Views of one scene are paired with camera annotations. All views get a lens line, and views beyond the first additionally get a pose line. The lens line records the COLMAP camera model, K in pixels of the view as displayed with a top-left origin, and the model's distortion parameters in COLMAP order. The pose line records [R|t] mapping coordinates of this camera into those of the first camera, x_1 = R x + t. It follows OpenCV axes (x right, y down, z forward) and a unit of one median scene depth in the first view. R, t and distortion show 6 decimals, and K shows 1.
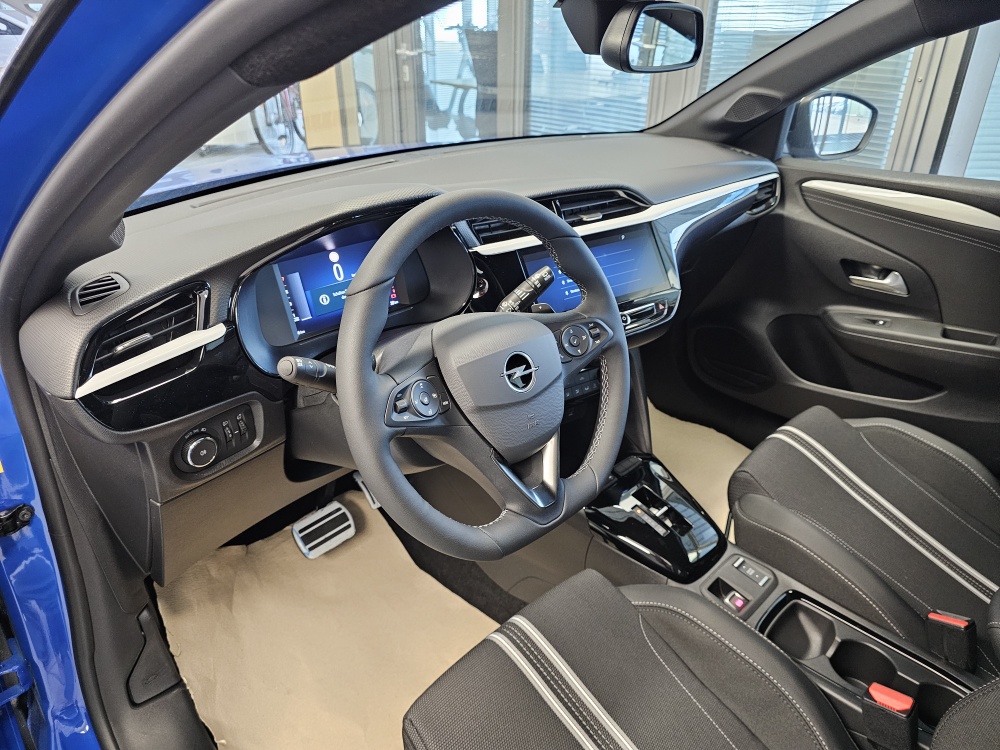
lens RADIAL K [[676.6, 0, 507.7], [0, 676.6, 368.9], [0, 0, 1]] dist [0.062249, -0.054385]
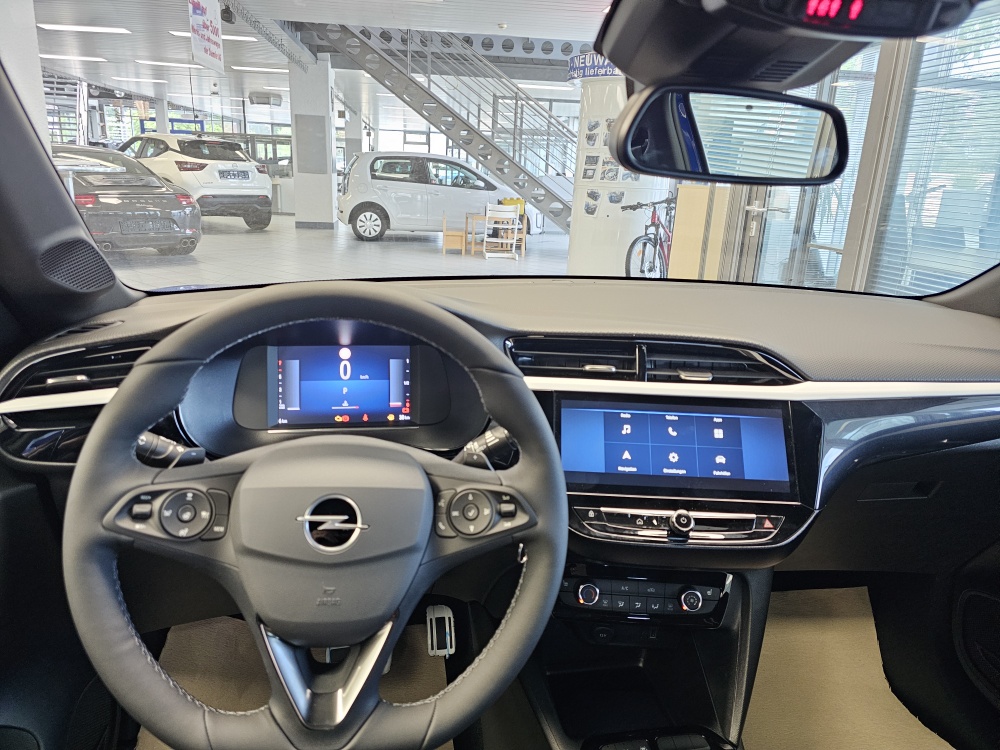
lens RADIAL K [[676.6, 0, 491.3], [0, 676.6, 363.5], [0, 0, 1]] dist [0.062249, -0.054385]
pose [[0.820957, 0.181232, -0.541465, 0.338459], [-0.296467, 0.945744, -0.132951, -0.071255], [0.487992, 0.269673, 0.830145, 0.268167]]
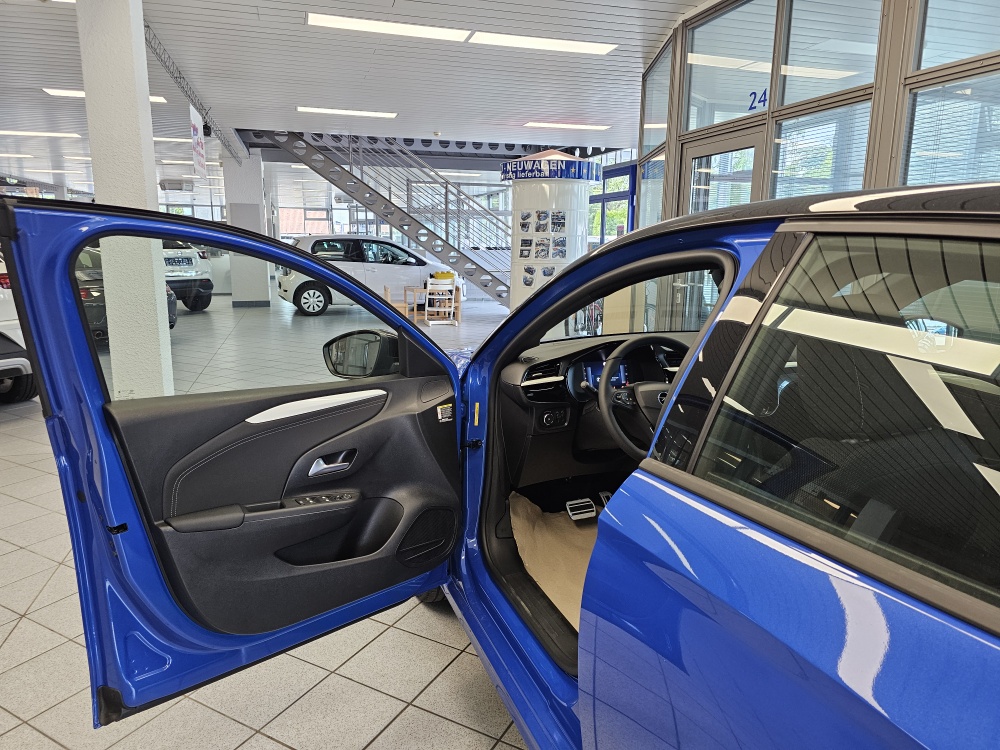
lens RADIAL K [[676.6, 0, 502.6], [0, 676.6, 370.8], [0, 0, 1]] dist [0.062249, -0.054385]
pose [[0.911536, 0.078879, -0.403585, 0.327741], [-0.194267, 0.947611, -0.253562, 0.453479], [0.362441, 0.309534, 0.879105, -1.057833]]
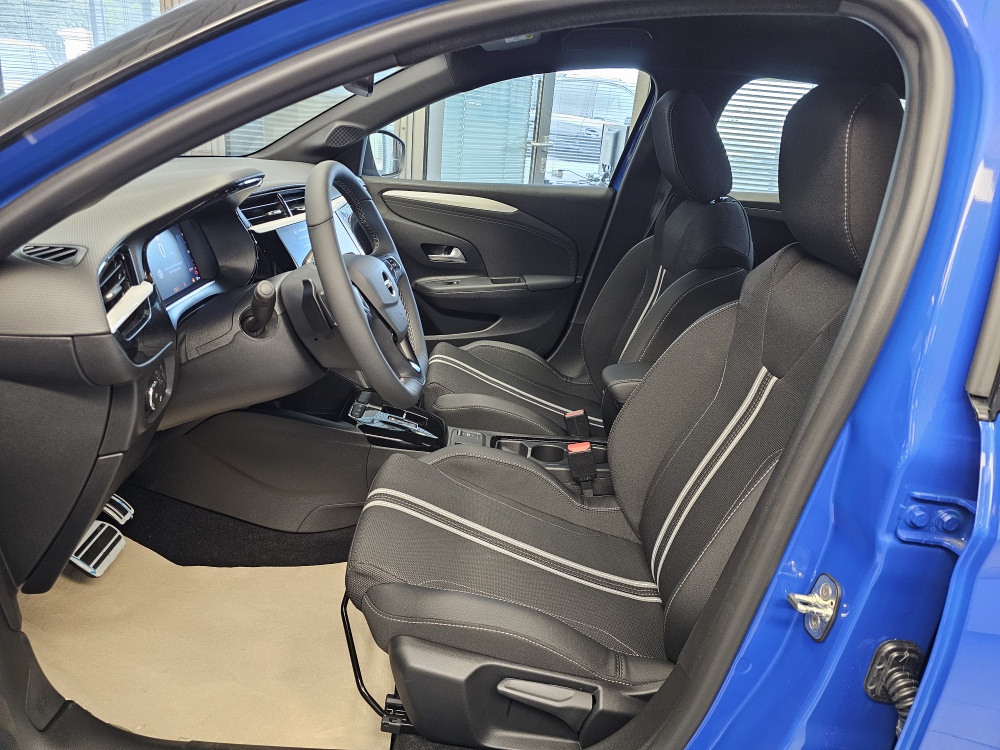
lens RADIAL K [[676.6, 0, 500.5], [0, 676.6, 378.5], [0, 0, 1]] dist [0.062249, -0.054385]
pose [[0.703986, -0.213121, 0.677483, -0.547928], [0.260866, 0.964830, 0.032443, 0.142129], [-0.660570, 0.153893, 0.734822, -0.142061]]
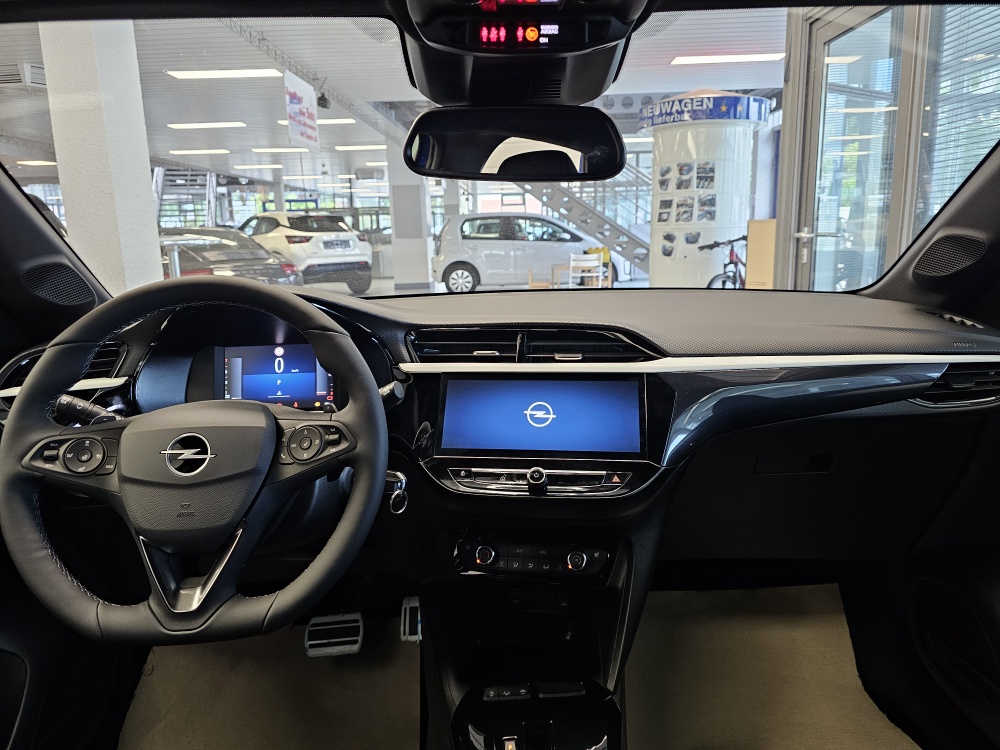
lens RADIAL K [[676.6, 0, 501.3], [0, 676.6, 362.5], [0, 0, 1]] dist [0.062249, -0.054385]
pose [[0.739225, 0.103722, -0.665423, 0.619663], [-0.284224, 0.943811, -0.168632, -0.051142], [0.610543, 0.313786, 0.727169, 0.337916]]
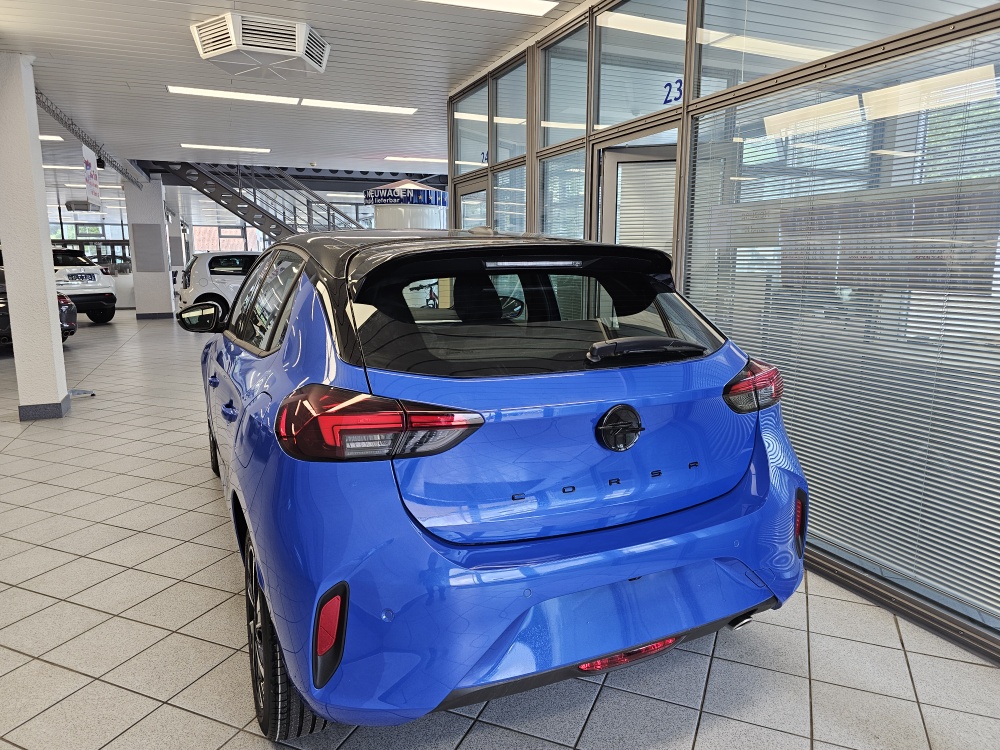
lens RADIAL K [[676.6, 0, 498.3], [0, 676.6, 371.7], [0, 0, 1]] dist [0.062249, -0.054385]
pose [[0.944652, 0.048105, -0.324529, 1.924949], [-0.147007, 0.946392, -0.287629, 0.979387], [0.293296, 0.319417, 0.901083, -2.025545]]
